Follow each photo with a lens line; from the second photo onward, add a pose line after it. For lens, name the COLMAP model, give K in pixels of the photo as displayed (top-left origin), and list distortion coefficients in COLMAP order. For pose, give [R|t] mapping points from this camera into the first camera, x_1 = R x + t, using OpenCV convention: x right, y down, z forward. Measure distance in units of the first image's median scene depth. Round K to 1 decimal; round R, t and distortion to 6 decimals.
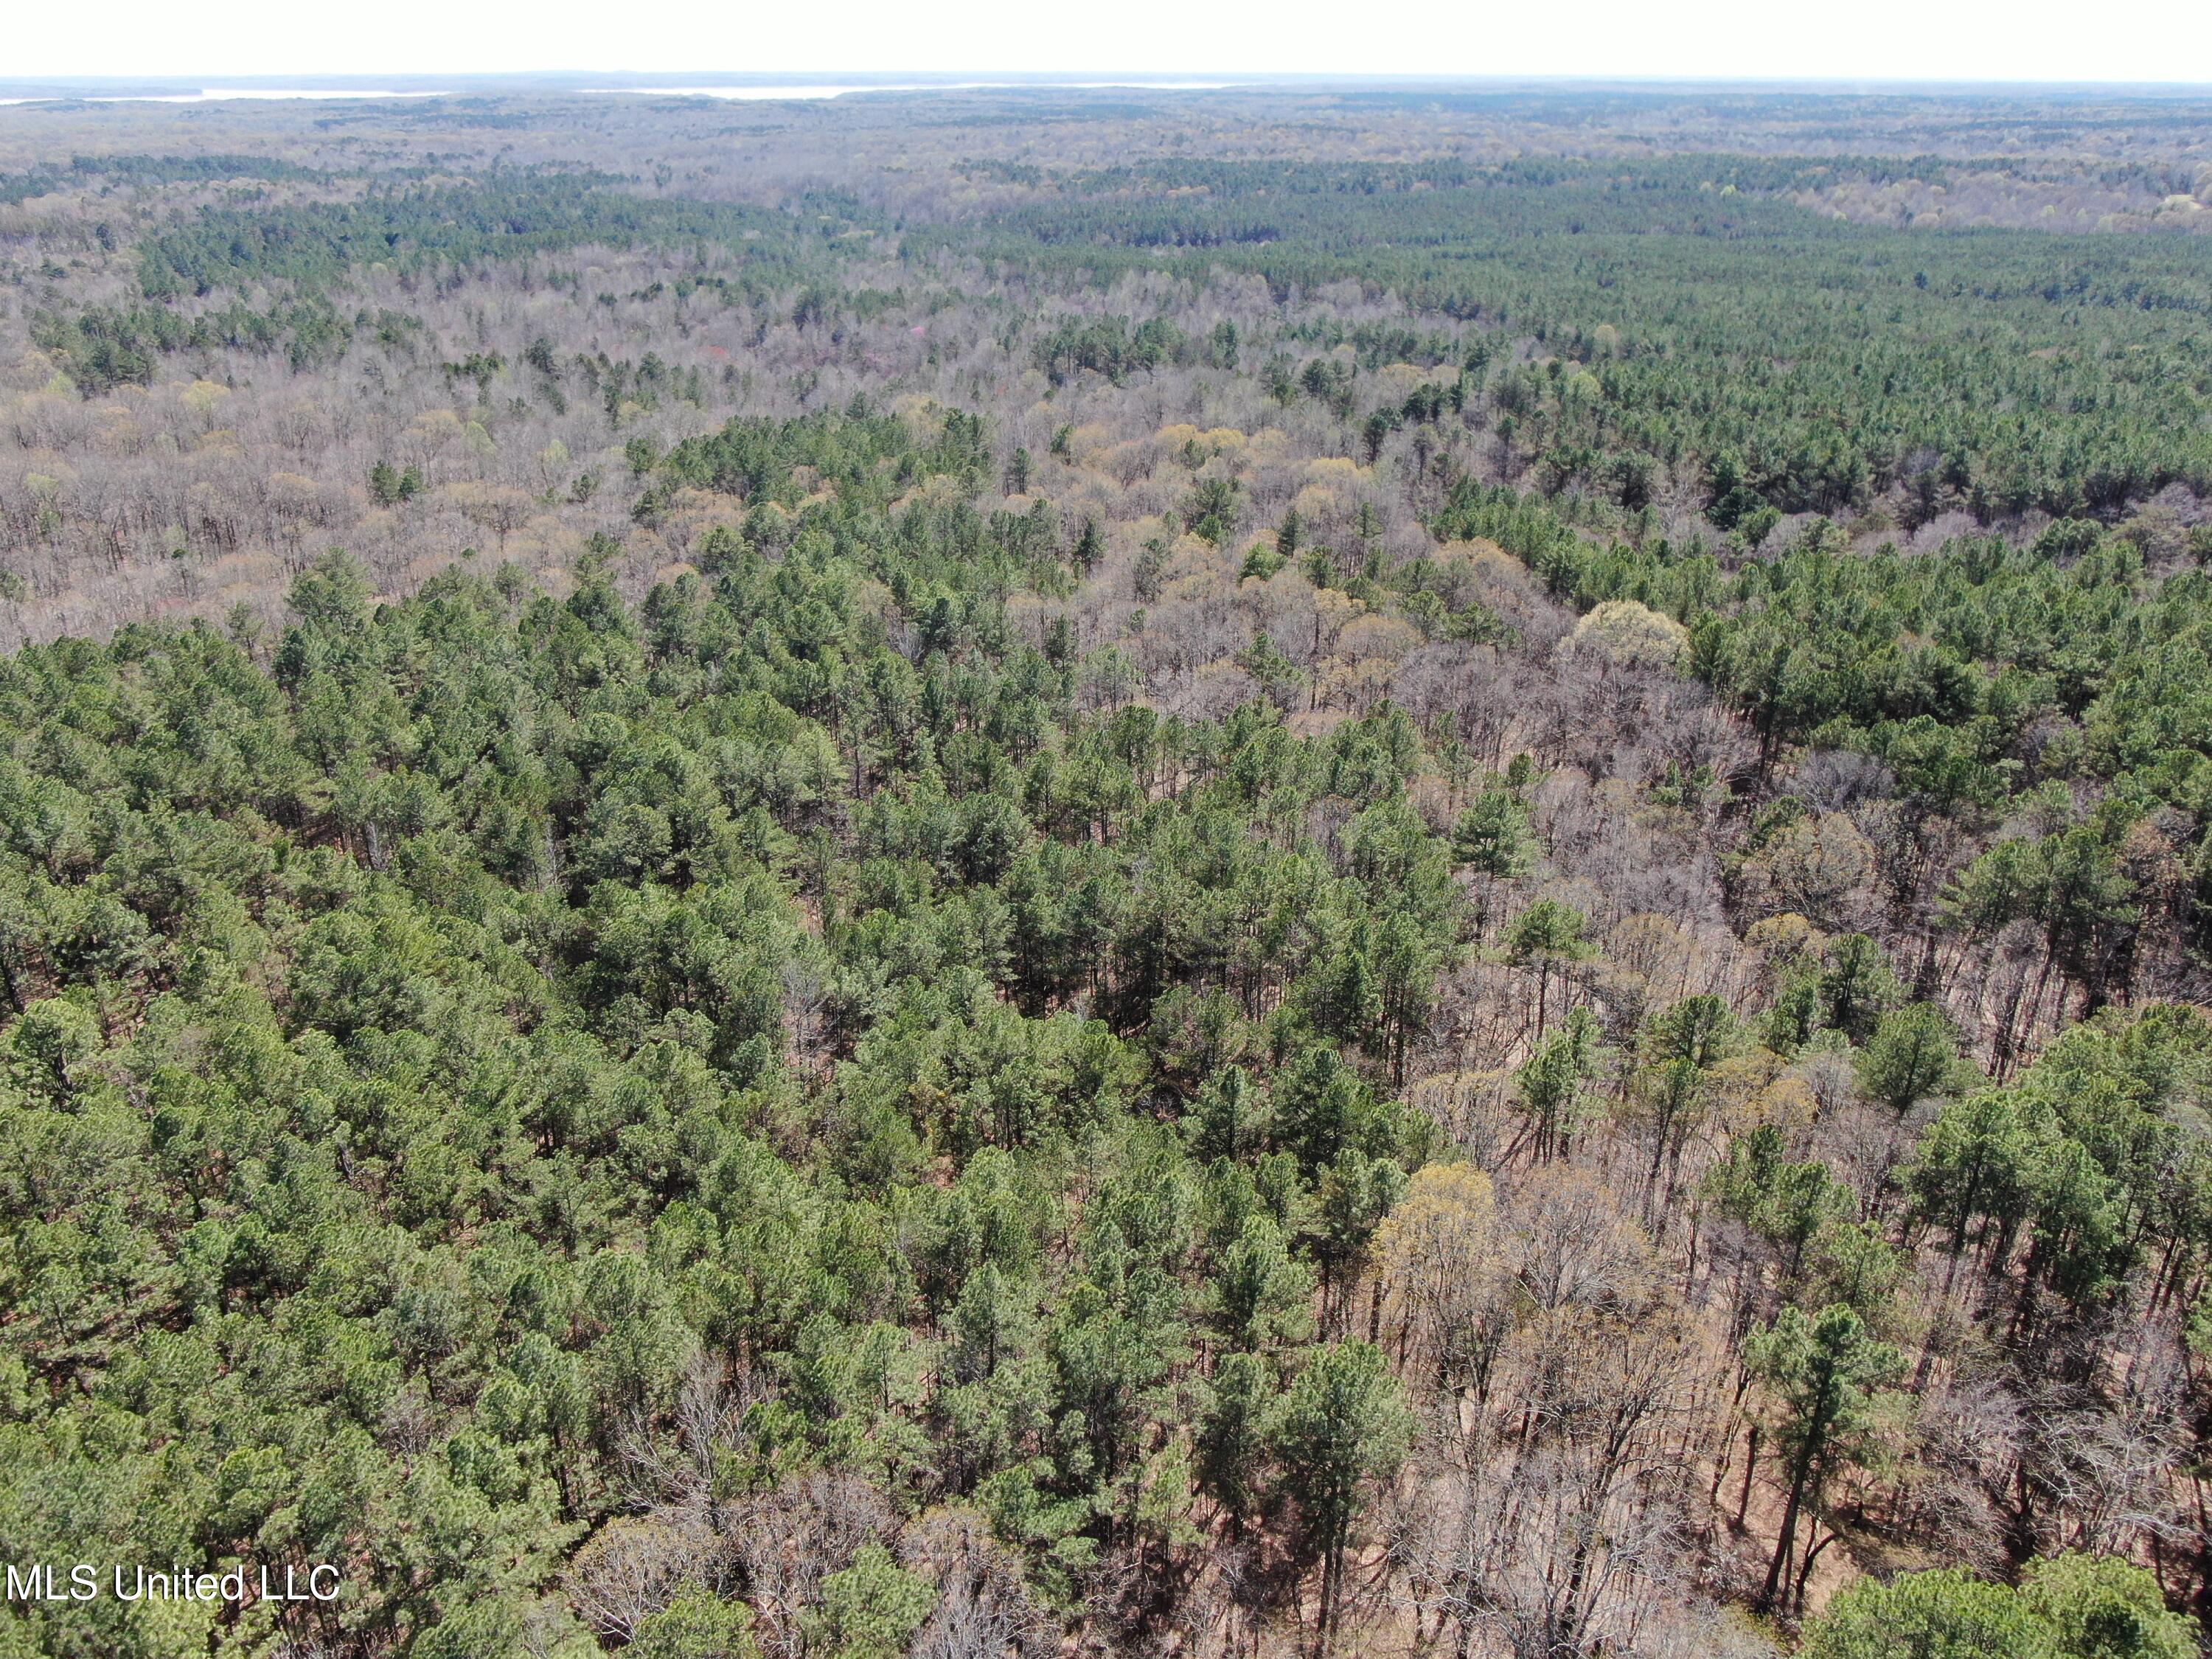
lens RADIAL K [[1615.5, 0, 1106.1], [0, 1615.5, 847.1], [0, 0, 1]] dist [-0.022799, 0.006127]
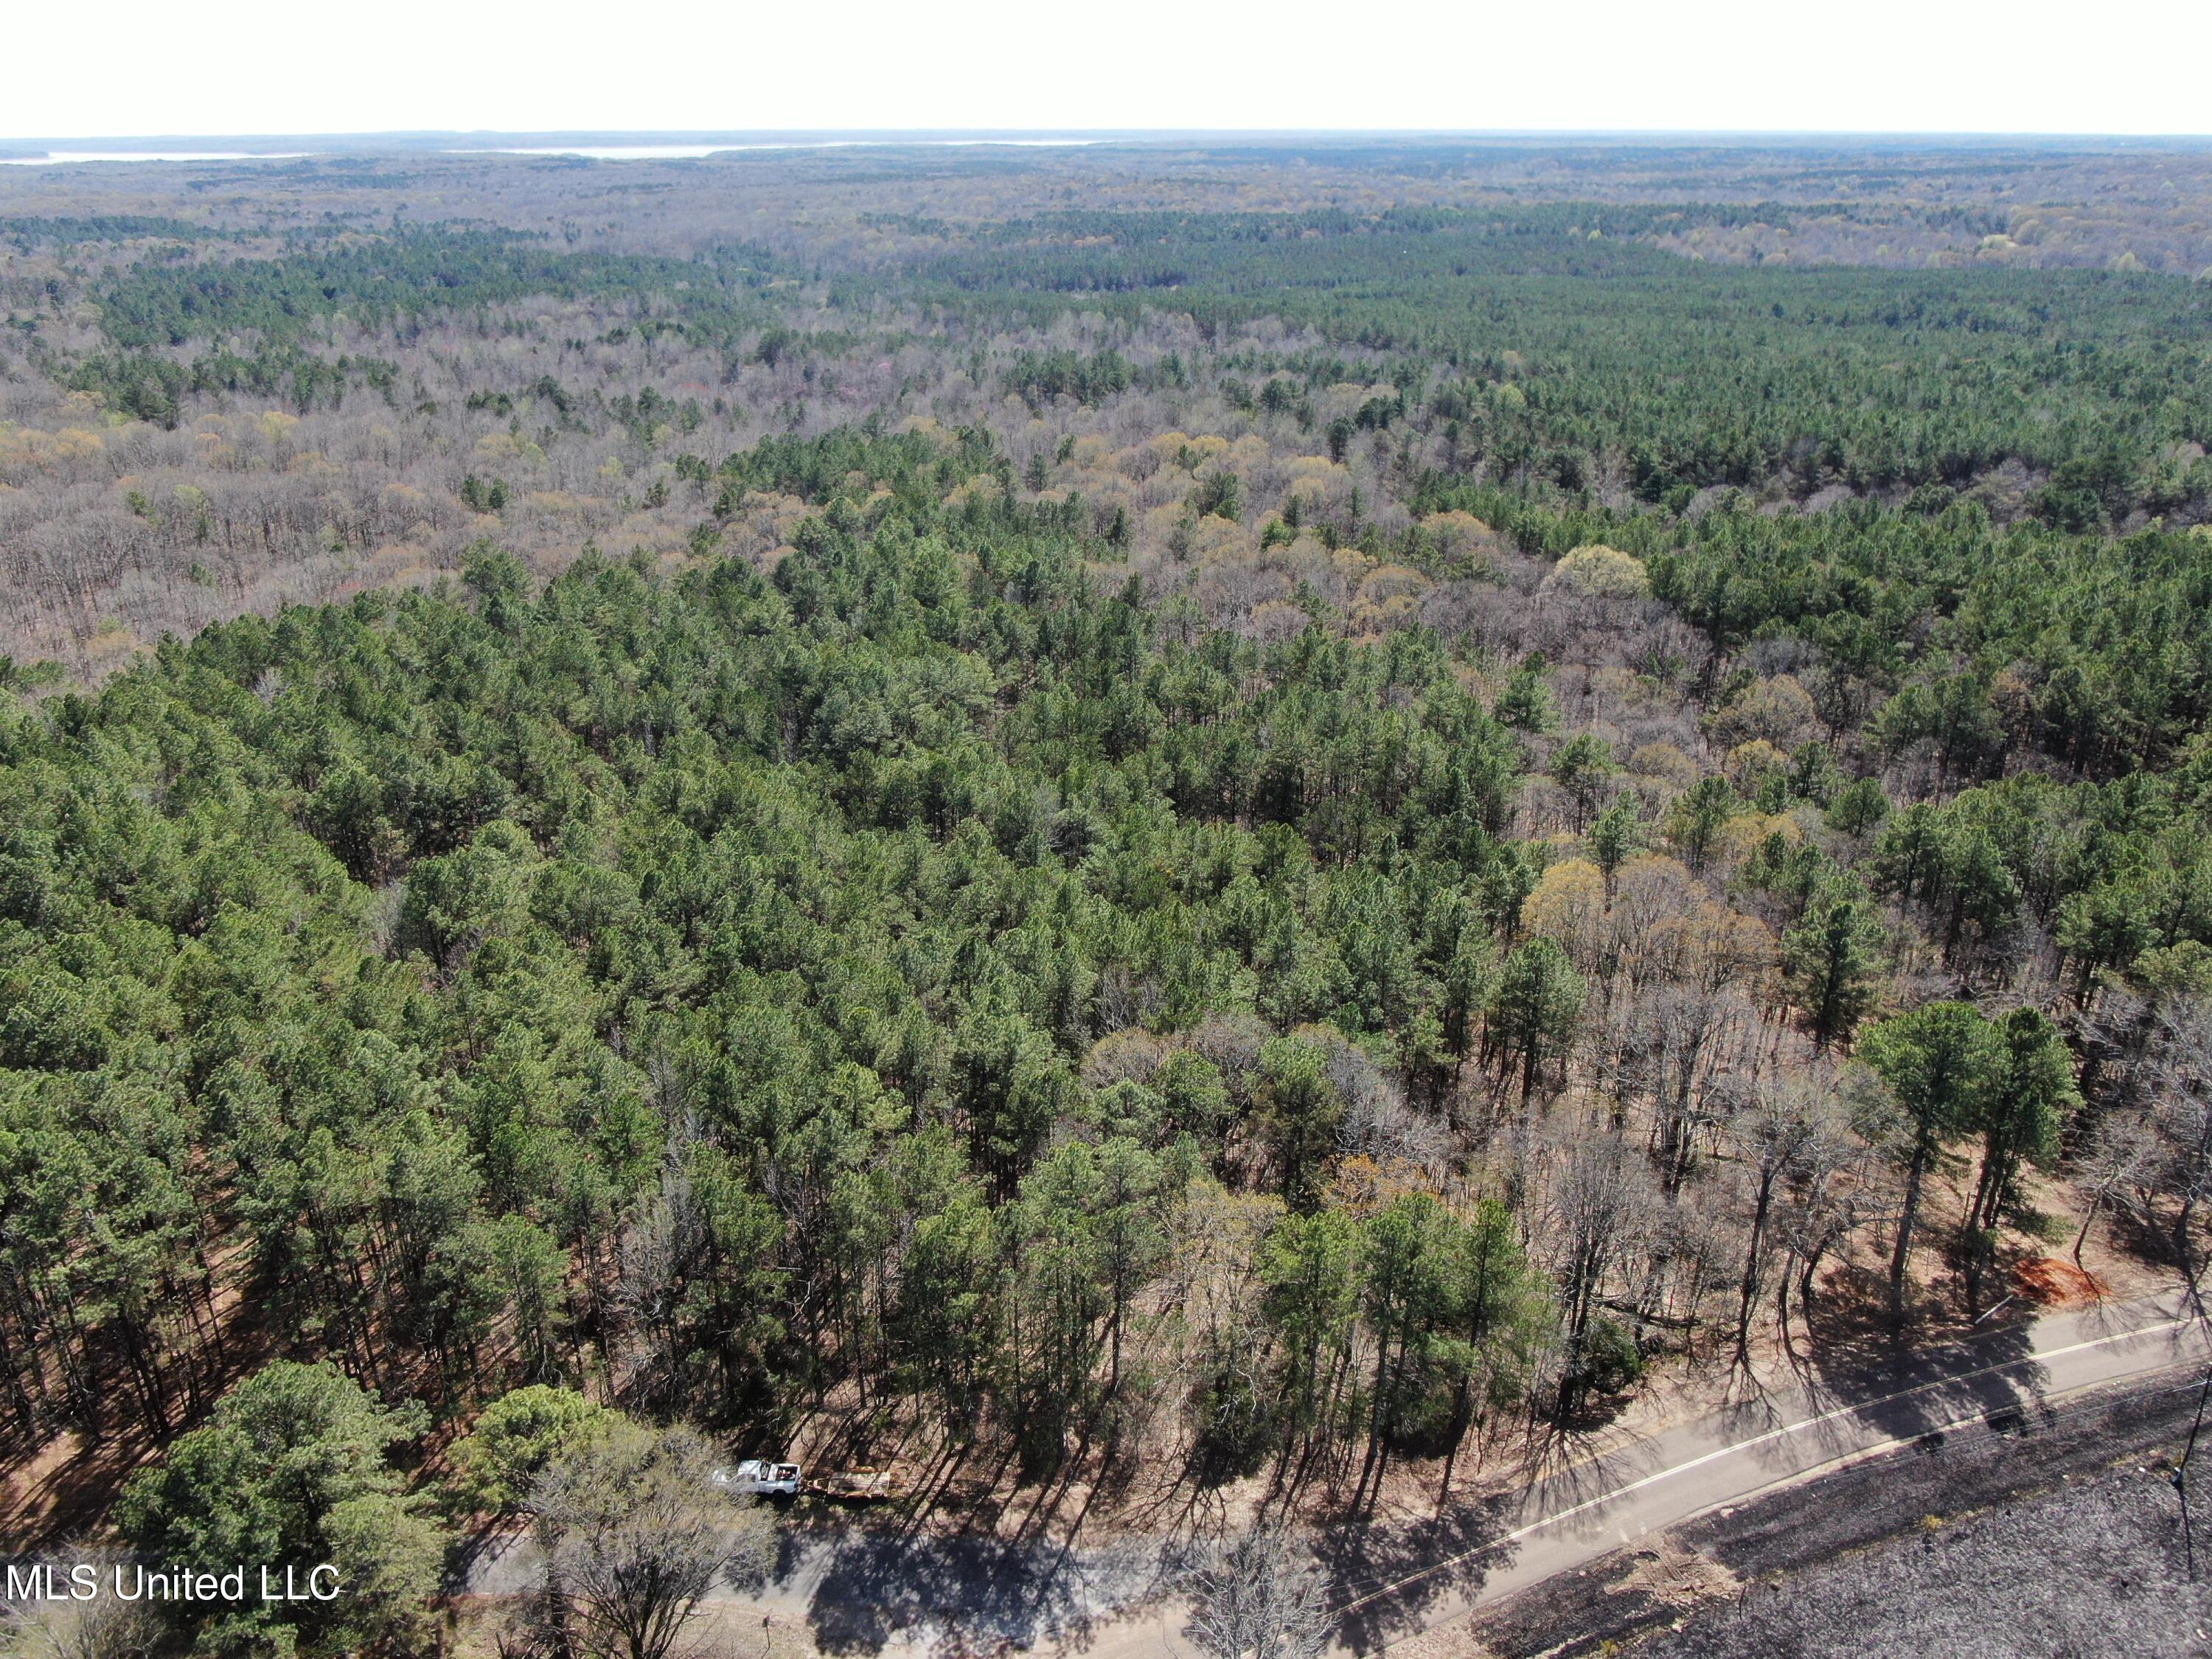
lens RADIAL K [[1615.5, 0, 1106.1], [0, 1615.5, 847.1], [0, 0, 1]] dist [-0.022799, 0.006127]
pose [[0.996900, -0.035240, 0.070349, -0.060520], [0.037315, 0.998900, -0.028404, 0.041157], [-0.069271, 0.030941, 0.997118, -0.084780]]
